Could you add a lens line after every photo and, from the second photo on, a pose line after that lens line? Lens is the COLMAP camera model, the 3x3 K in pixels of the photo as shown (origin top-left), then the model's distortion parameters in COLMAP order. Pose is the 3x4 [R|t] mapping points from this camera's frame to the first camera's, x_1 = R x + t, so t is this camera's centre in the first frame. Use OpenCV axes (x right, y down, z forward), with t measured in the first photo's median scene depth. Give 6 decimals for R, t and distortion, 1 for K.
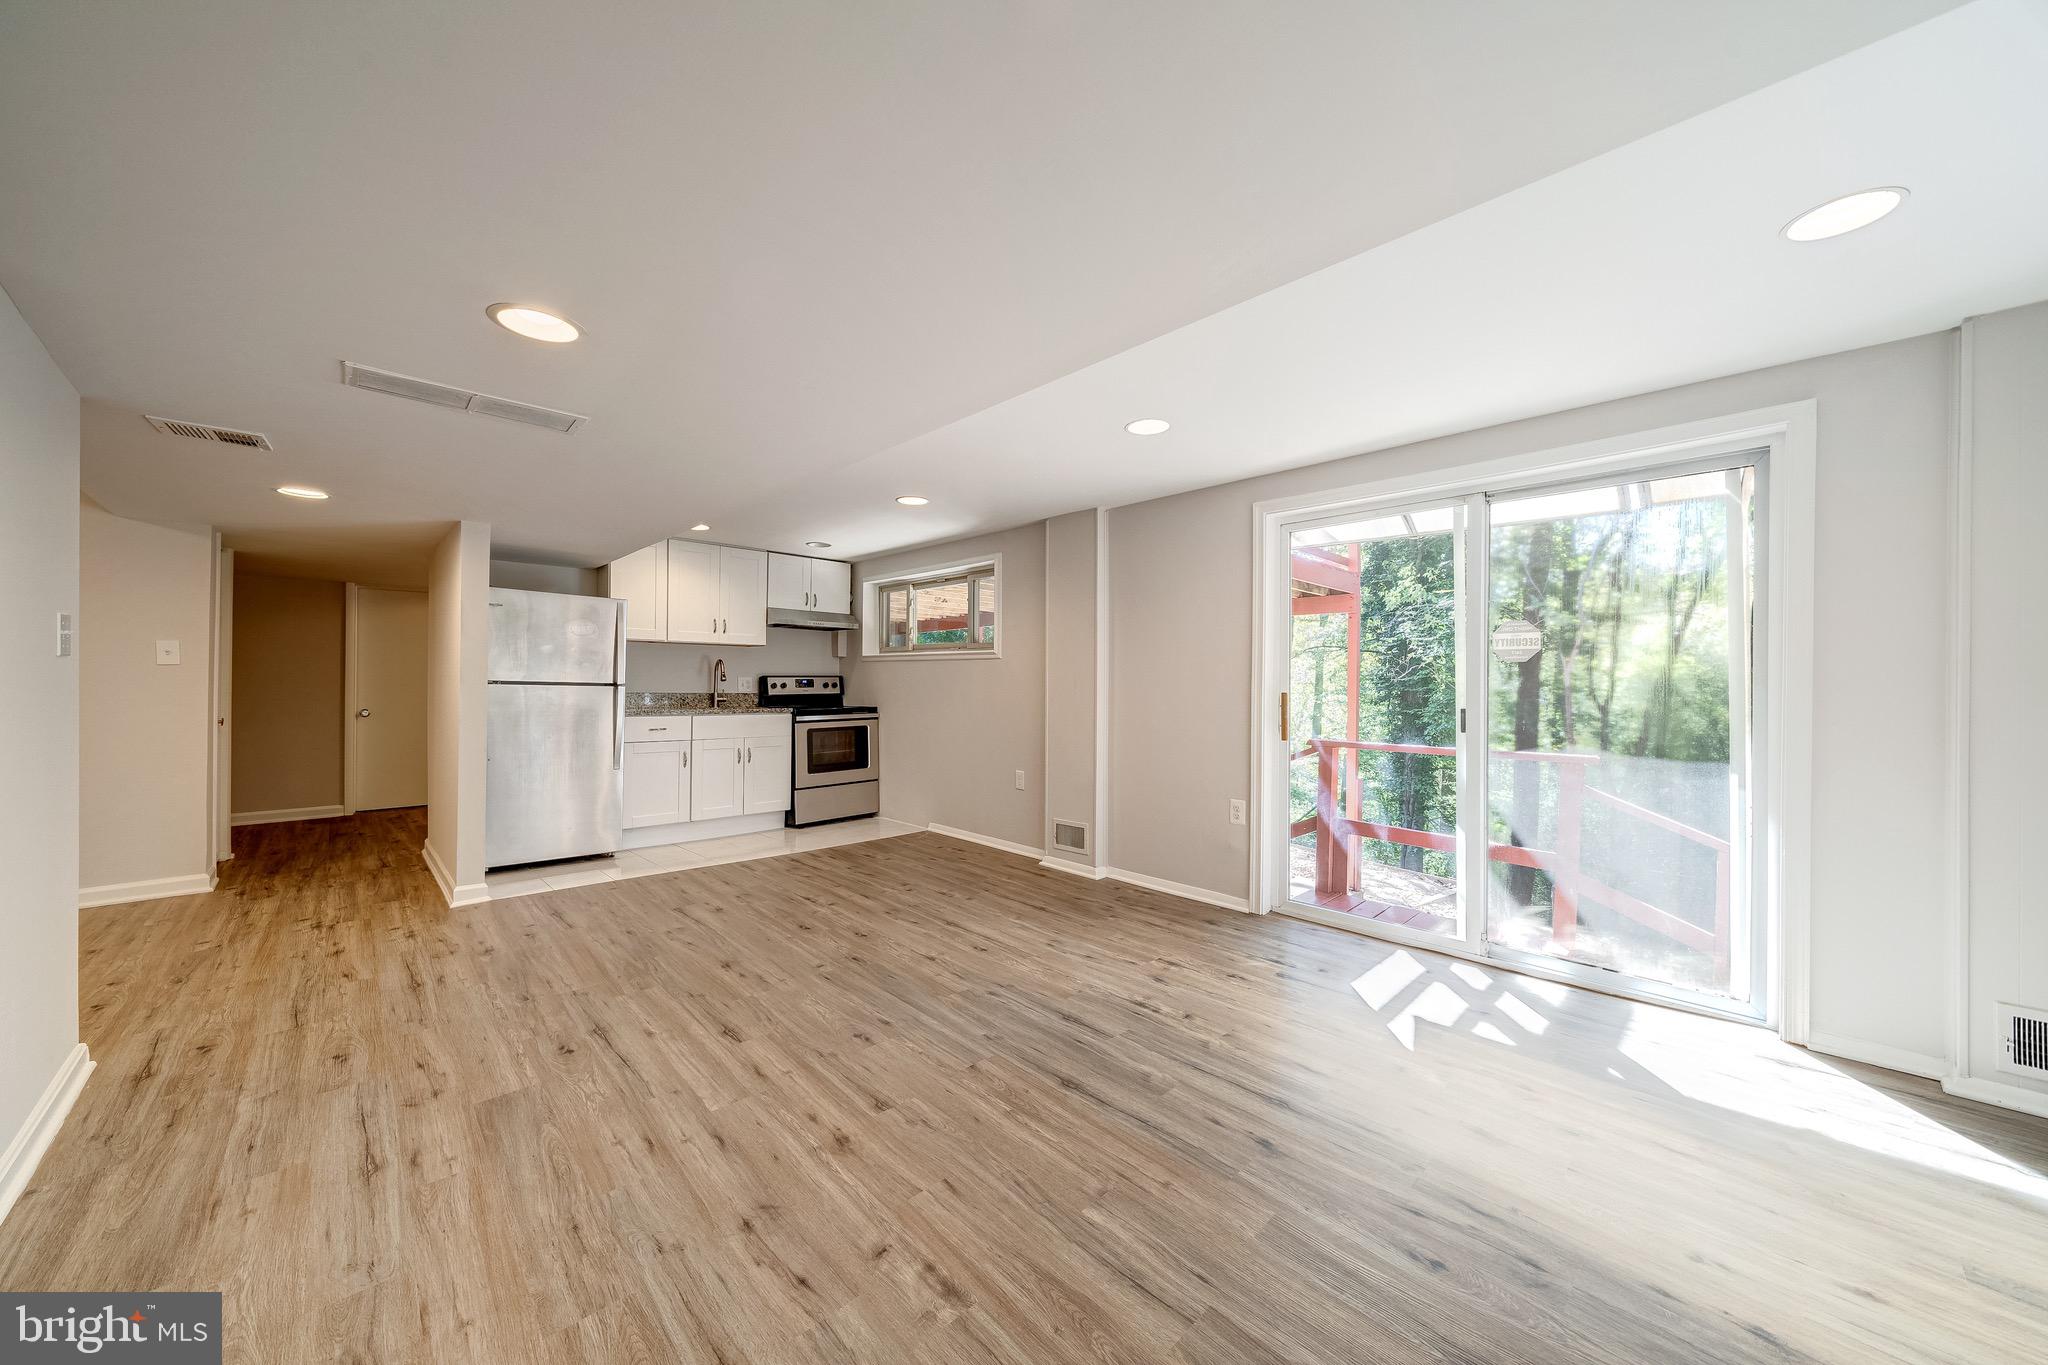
lens RADIAL K [[695.7, 0, 1022.3], [0, 695.7, 681.4], [0, 0, 1]] dist [-0.007530, 0.000507]
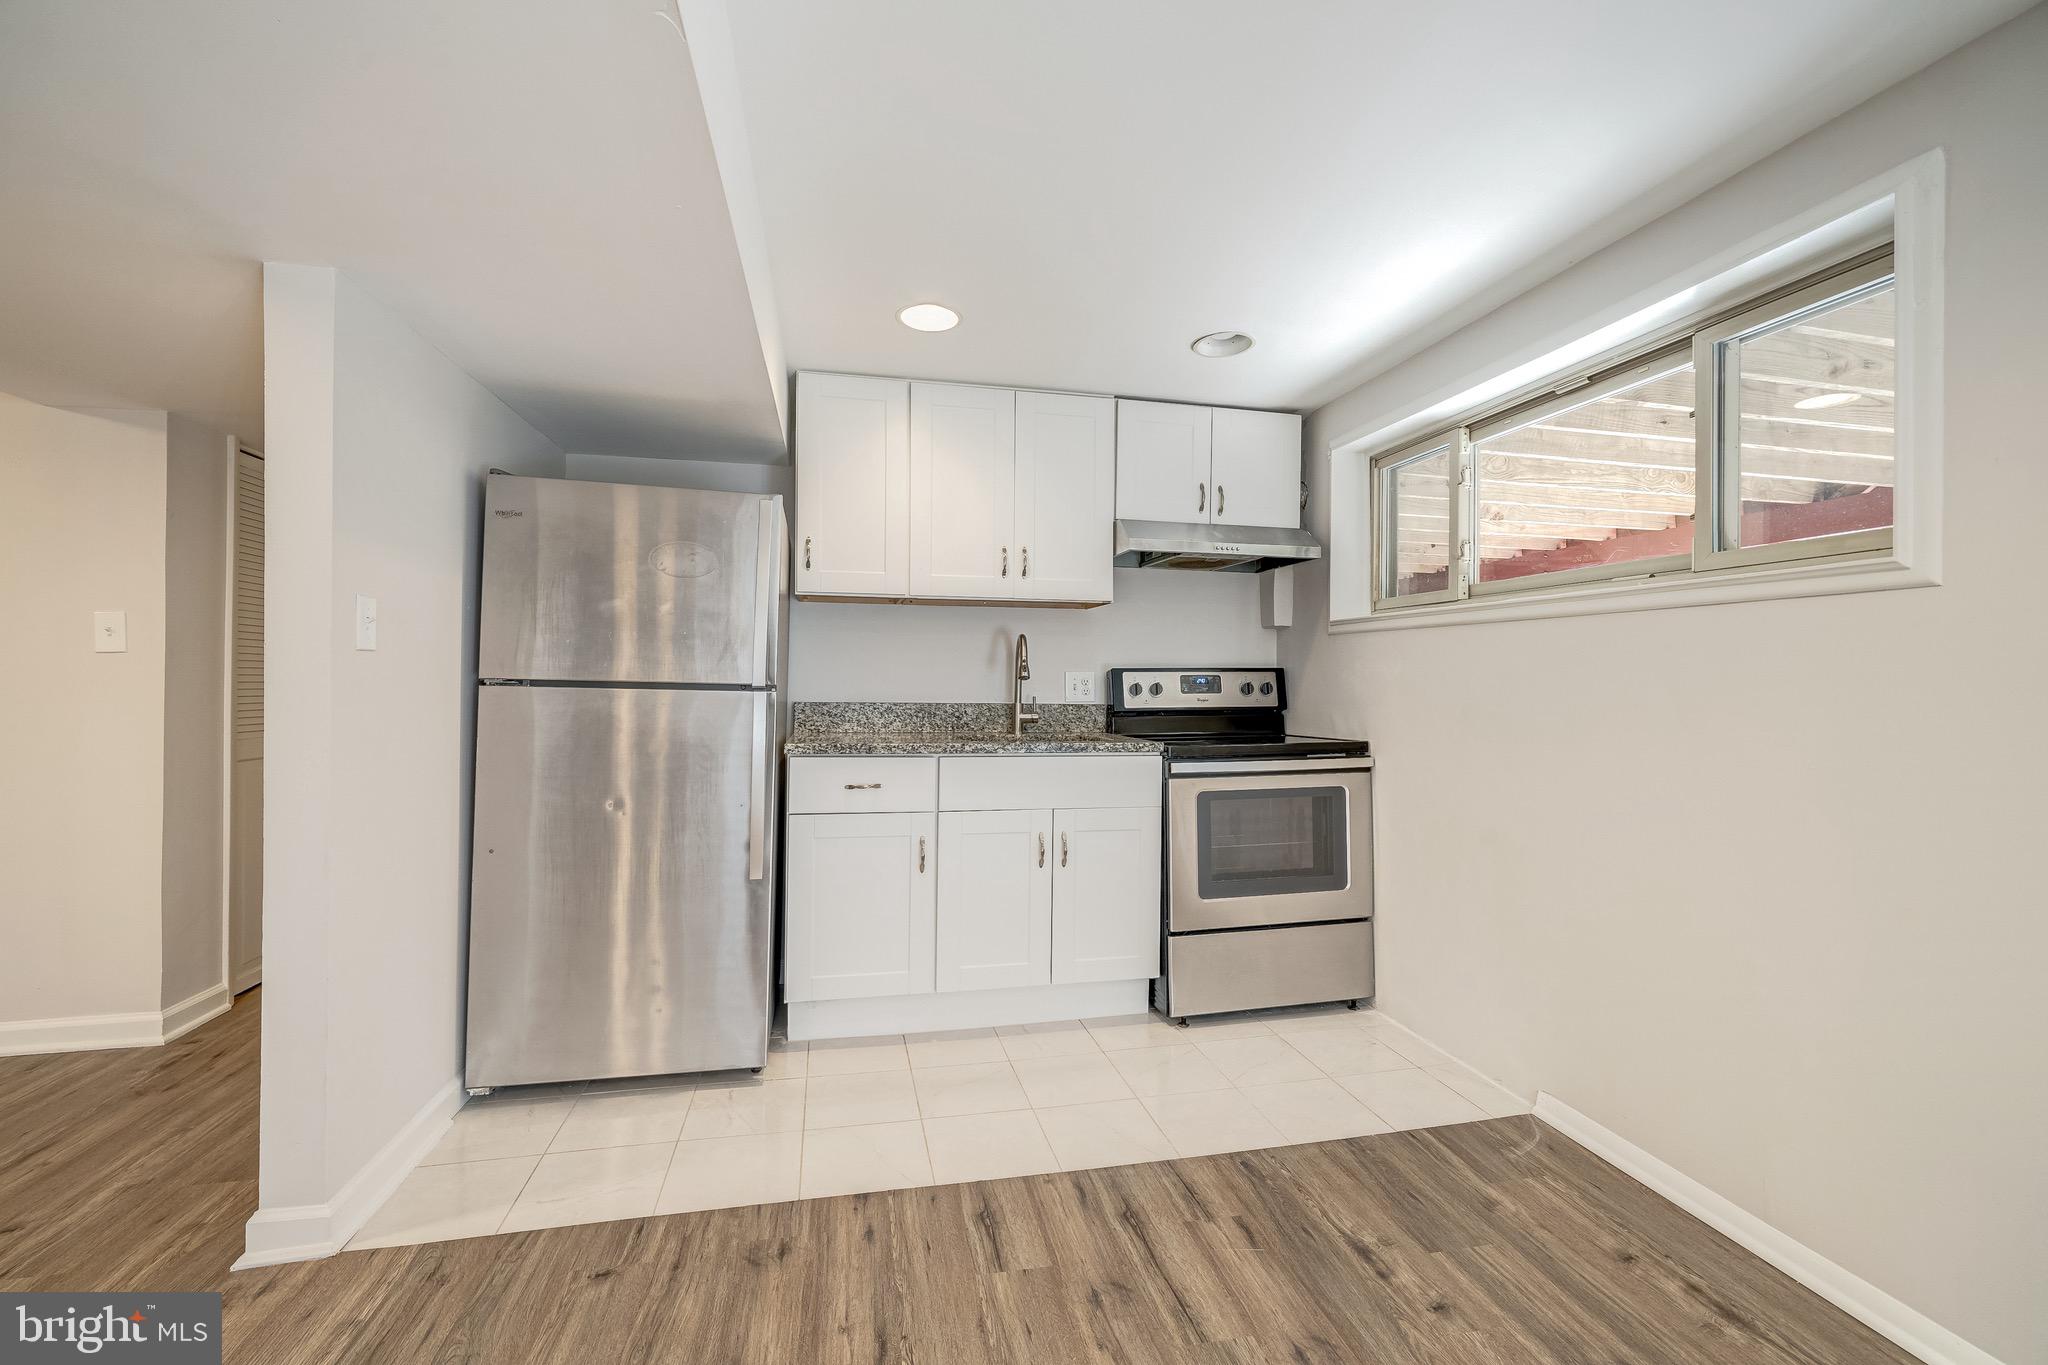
lens RADIAL K [[816.5, 0, 1029.6], [0, 816.5, 677.1], [0, 0, 1]] dist [-0.003940, 0.000560]
pose [[0.845704, -0.001328, -0.533651, -0.122099], [-0.000129, 0.999996, -0.002693, -0.000650], [0.533652, 0.002347, 0.845701, 0.490339]]
